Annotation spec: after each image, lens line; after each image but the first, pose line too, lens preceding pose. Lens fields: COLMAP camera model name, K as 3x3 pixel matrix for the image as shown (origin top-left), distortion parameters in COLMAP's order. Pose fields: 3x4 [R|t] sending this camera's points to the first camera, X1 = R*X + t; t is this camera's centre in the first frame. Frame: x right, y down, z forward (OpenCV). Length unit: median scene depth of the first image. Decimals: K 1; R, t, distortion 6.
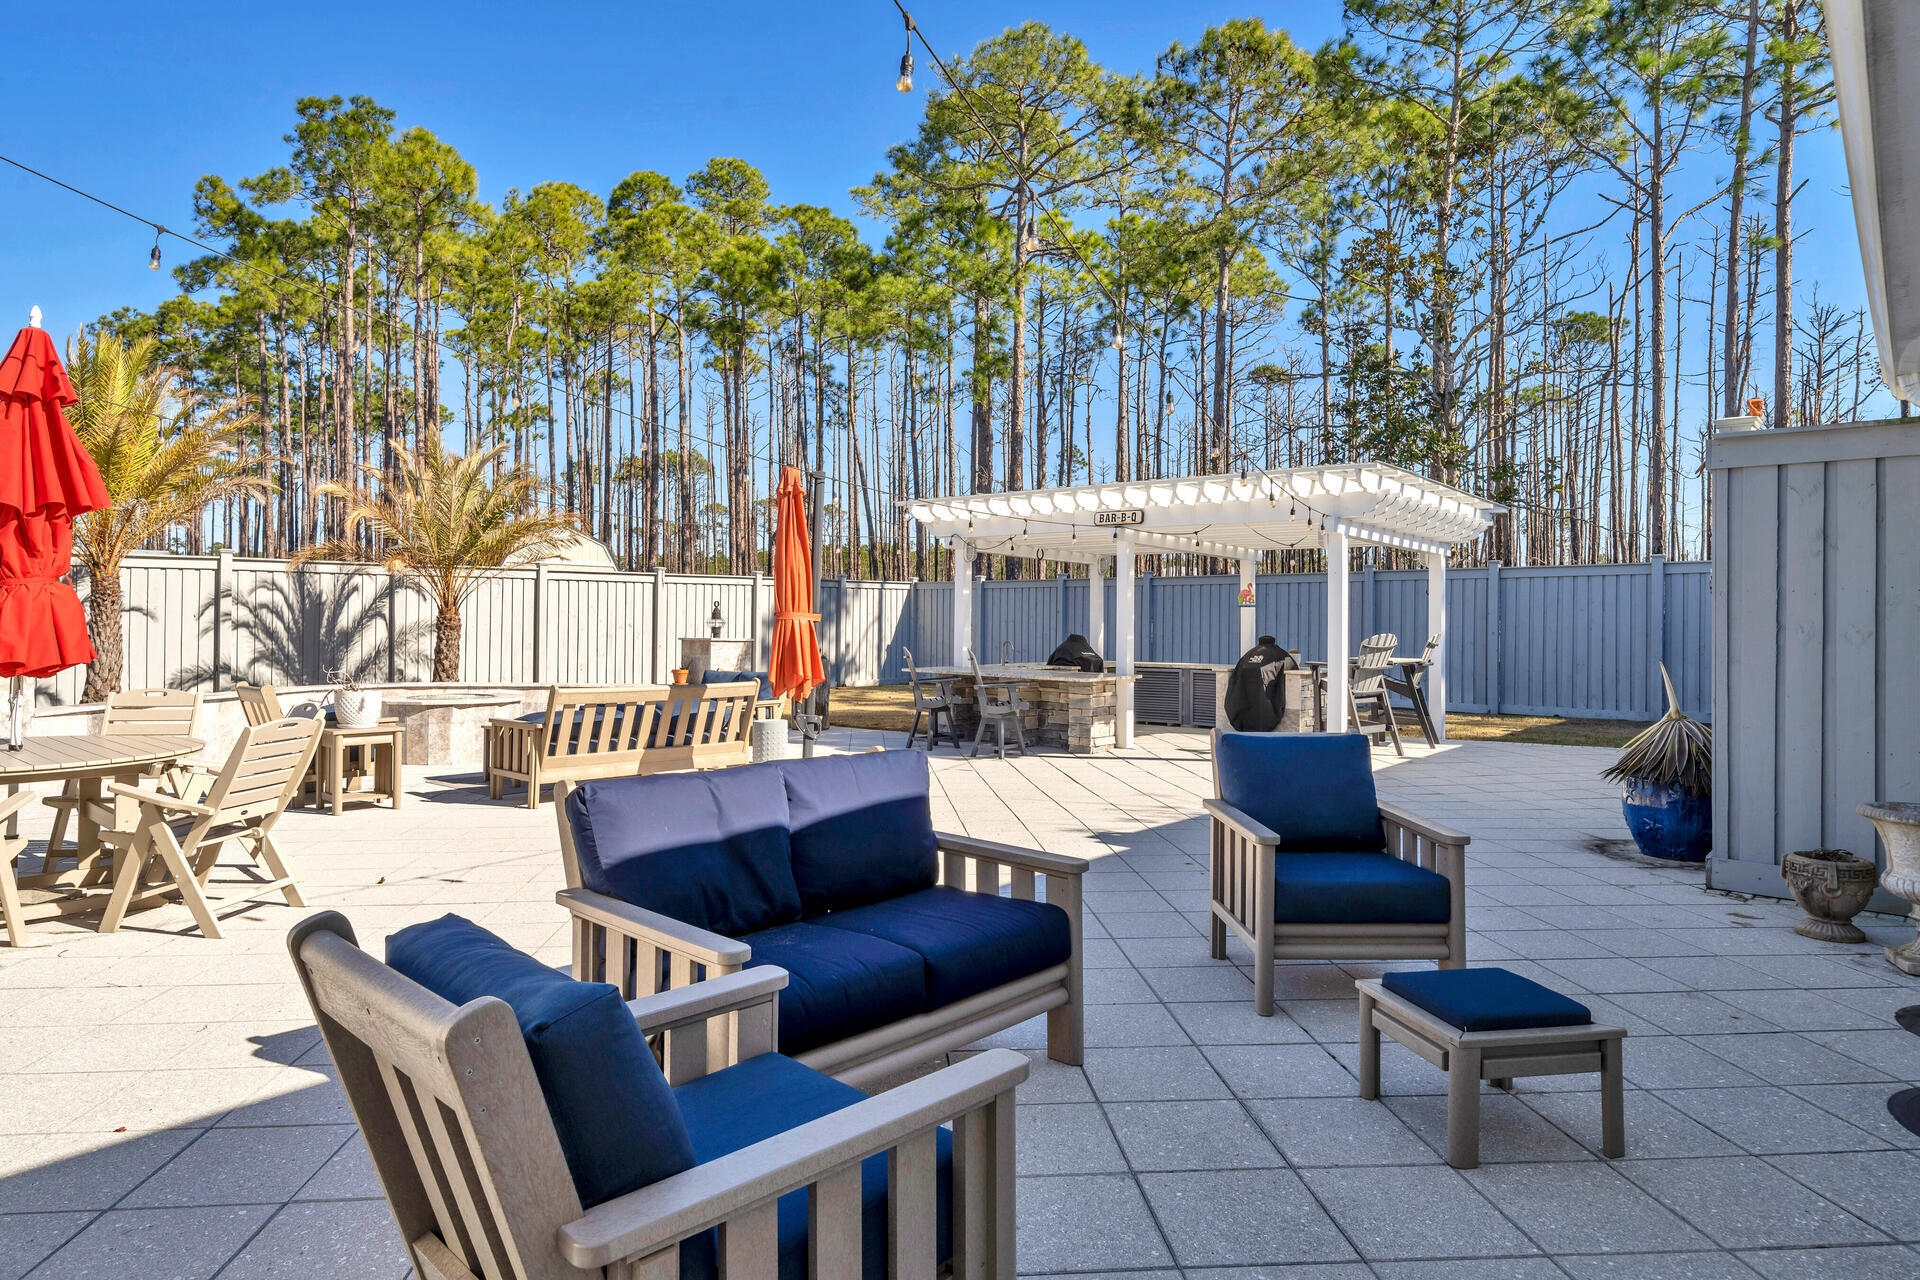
lens RADIAL K [[1113.5, 0, 945.5], [0, 1113.5, 607.1], [0, 0, 1]] dist [-0.023268, -0.000620]
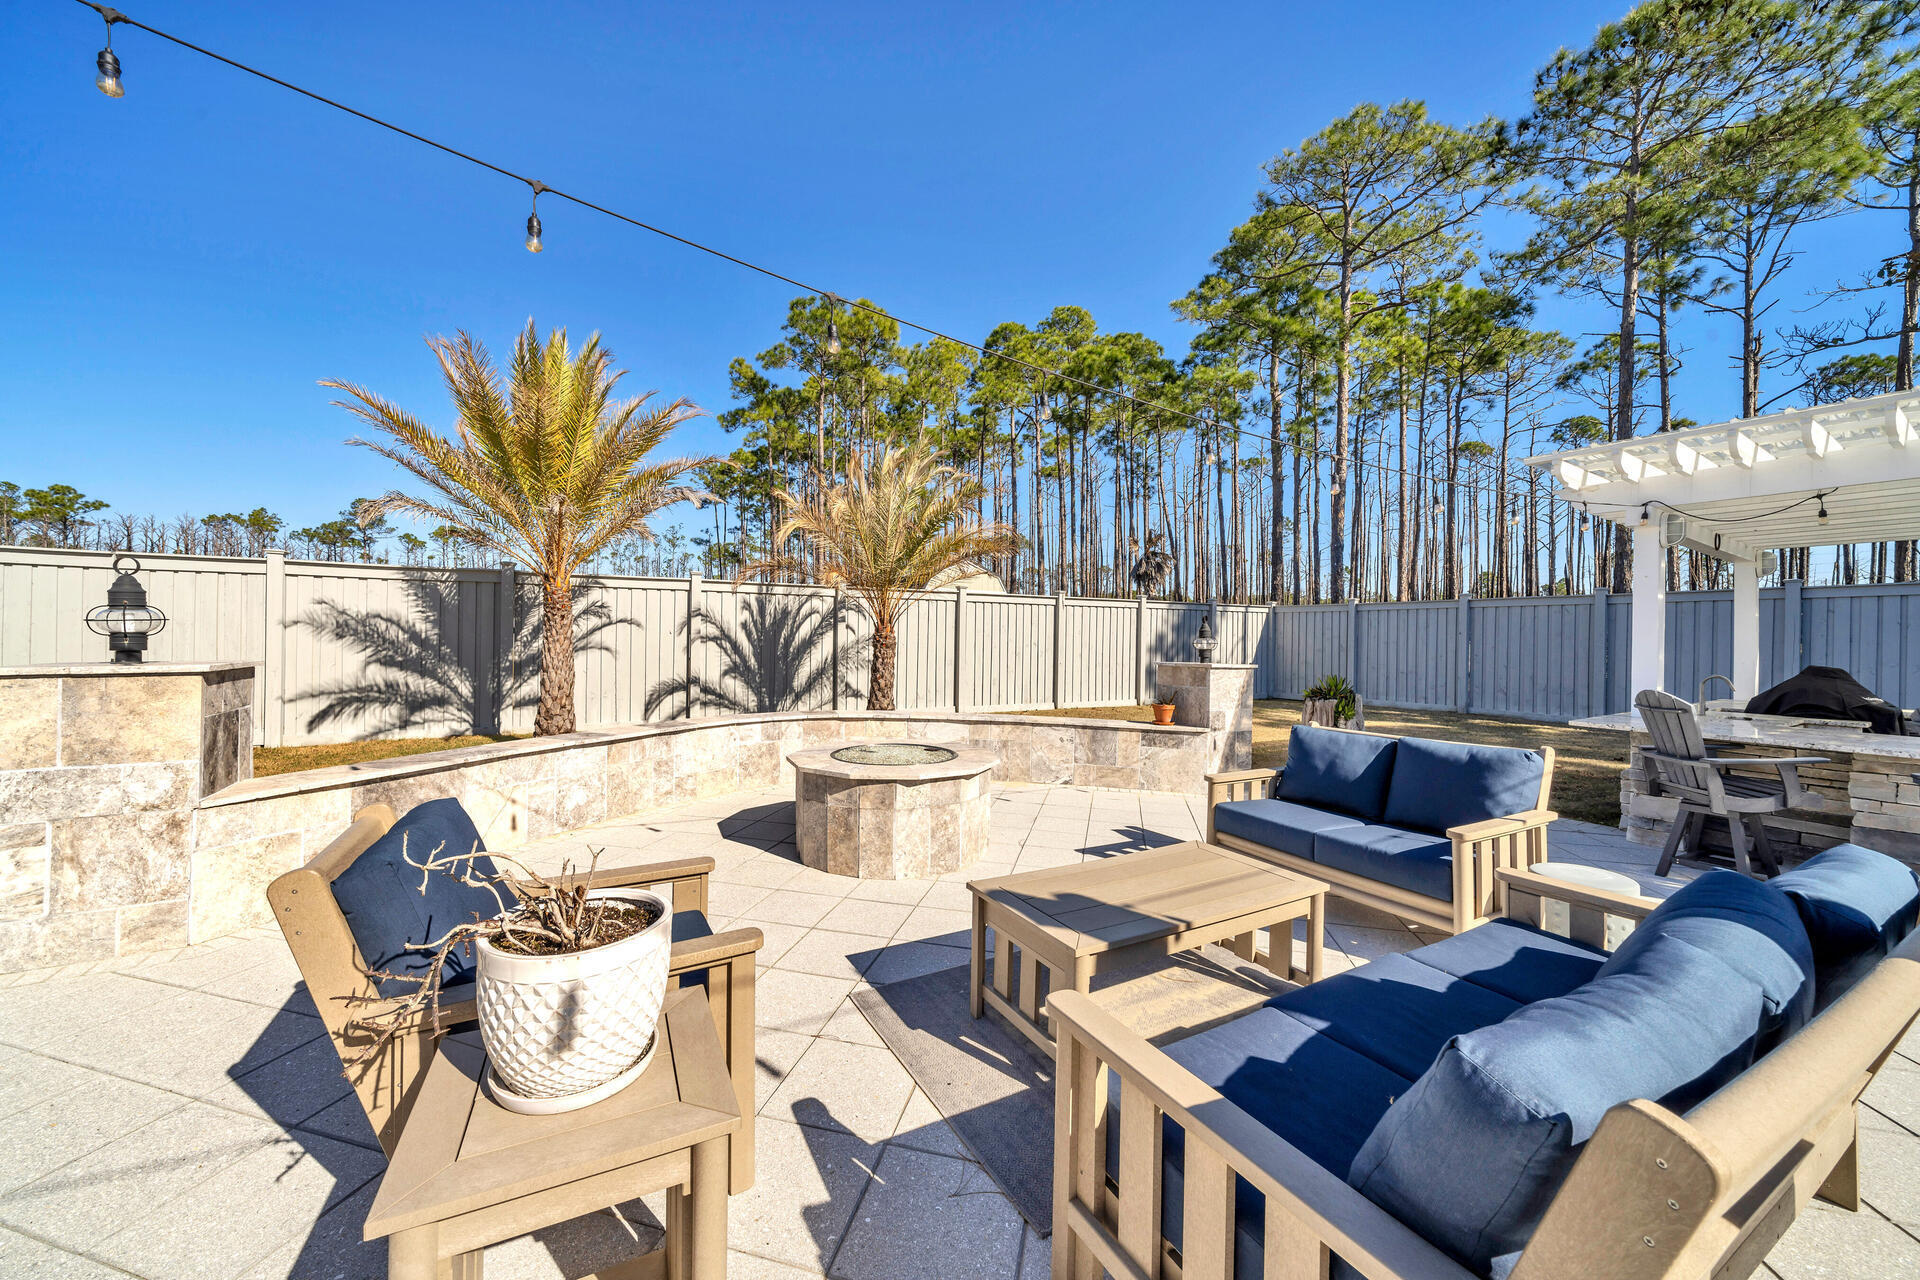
lens RADIAL K [[662.7, 0, 933.0], [0, 662.7, 624.1], [0, 0, 1]] dist [-0.005597, -0.000122]
pose [[0.942673, -0.001226, -0.333715, -0.143179], [-0.002532, 0.999938, -0.010825, 0.003916], [0.333707, 0.011050, 0.942612, 0.311489]]
